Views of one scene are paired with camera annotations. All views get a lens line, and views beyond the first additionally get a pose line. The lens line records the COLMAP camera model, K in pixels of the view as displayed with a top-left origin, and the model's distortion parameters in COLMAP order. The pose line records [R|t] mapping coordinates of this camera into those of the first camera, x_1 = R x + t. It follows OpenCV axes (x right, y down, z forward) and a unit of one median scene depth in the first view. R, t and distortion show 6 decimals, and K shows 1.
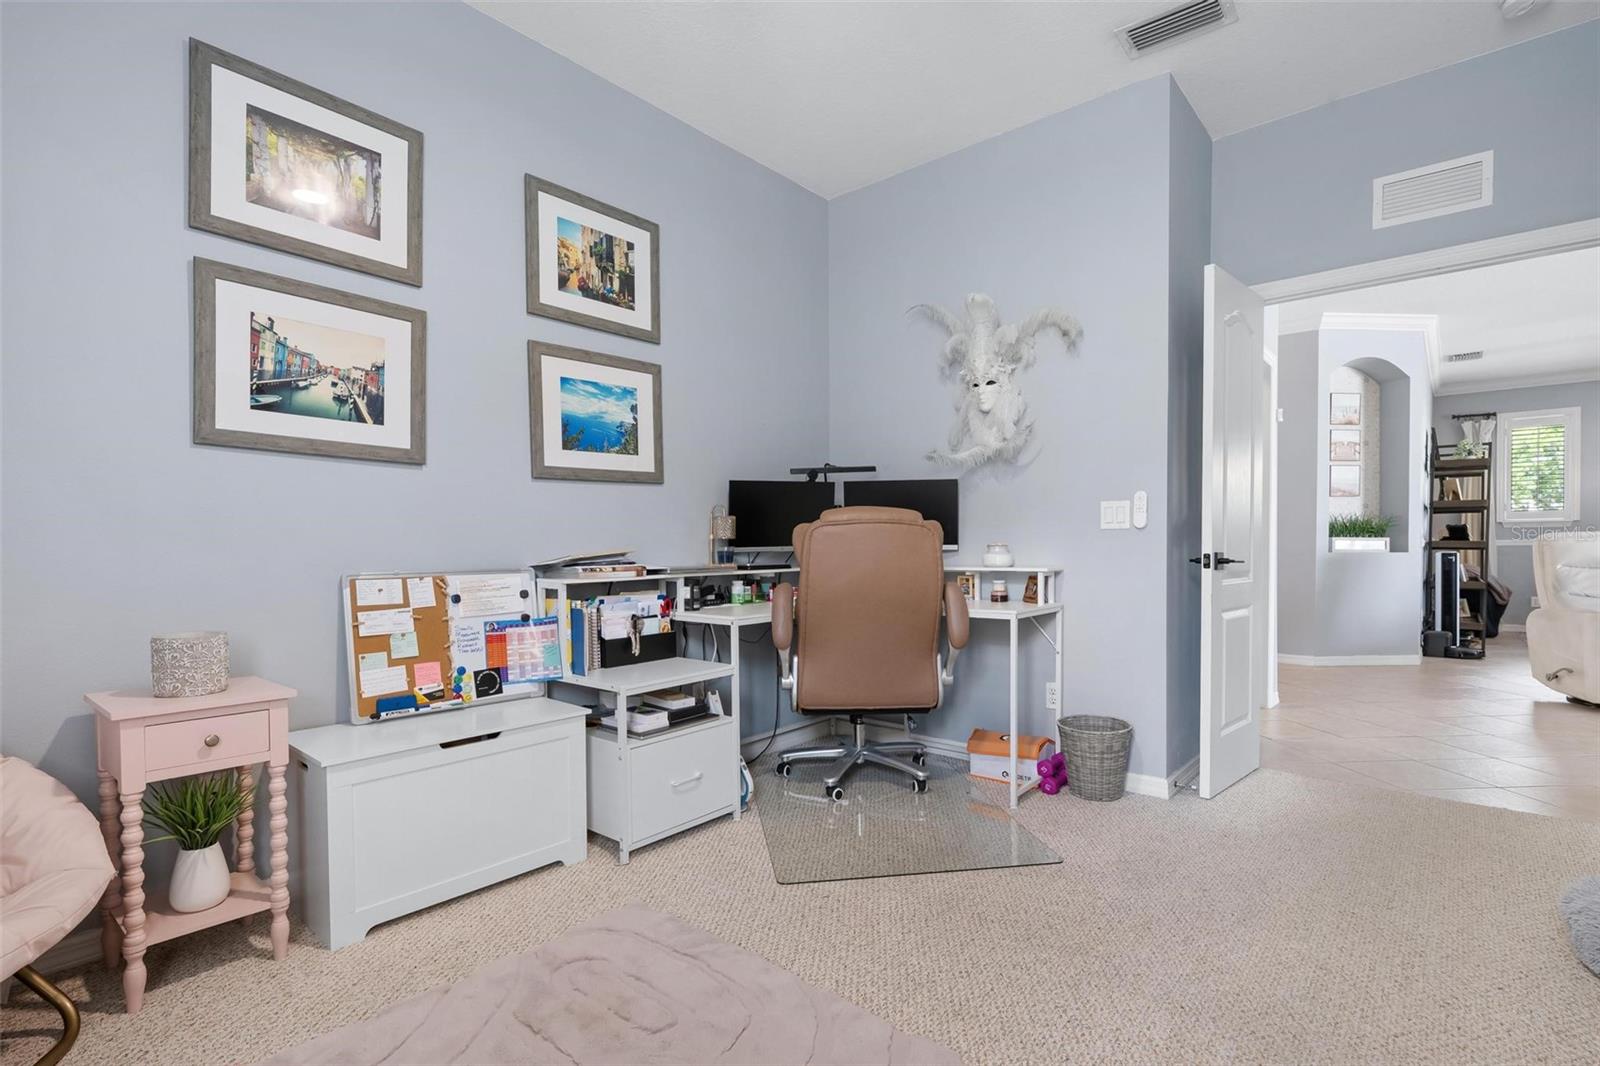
lens RADIAL K [[780.5, 0, 810.8], [0, 780.5, 541.2], [0, 0, 1]] dist [0.002359, -0.001103]
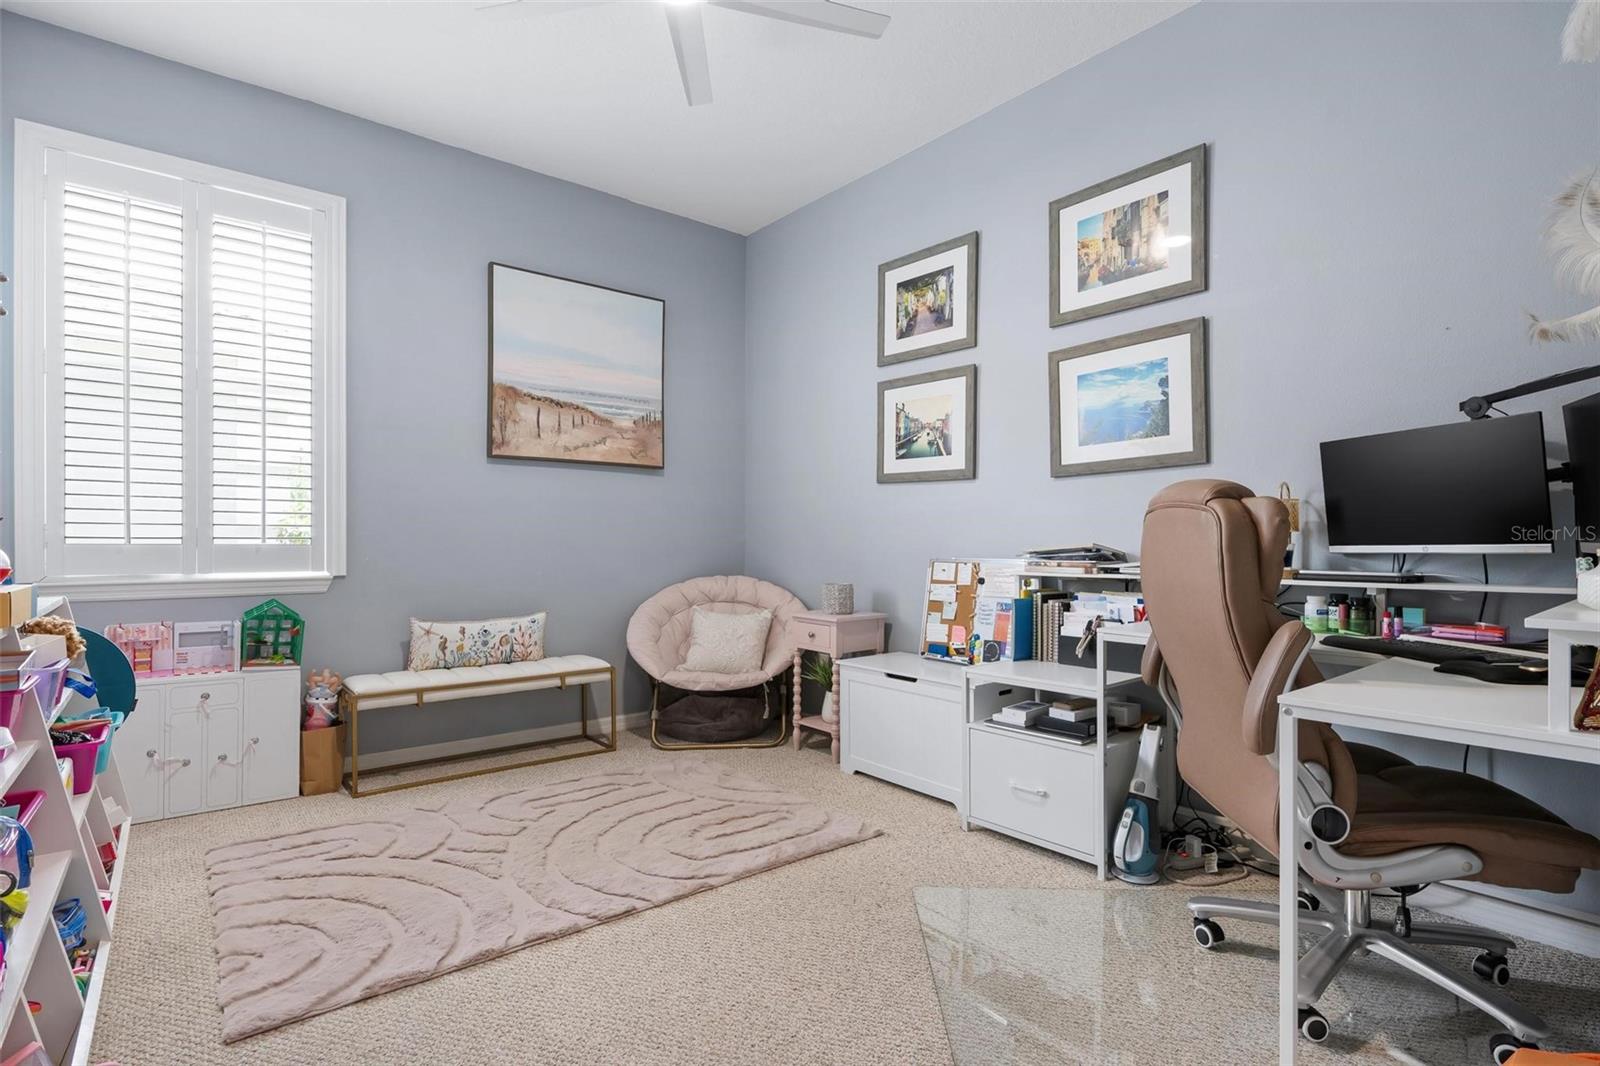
lens RADIAL K [[780.5, 0, 810.7], [0, 780.5, 534.3], [0, 0, 1]] dist [0.002359, -0.001103]
pose [[-0.182166, -0.008956, -0.983227, 0.859699], [-0.005668, 0.999951, -0.008058, 0.009043], [0.983251, 0.004105, -0.182208, 0.964196]]
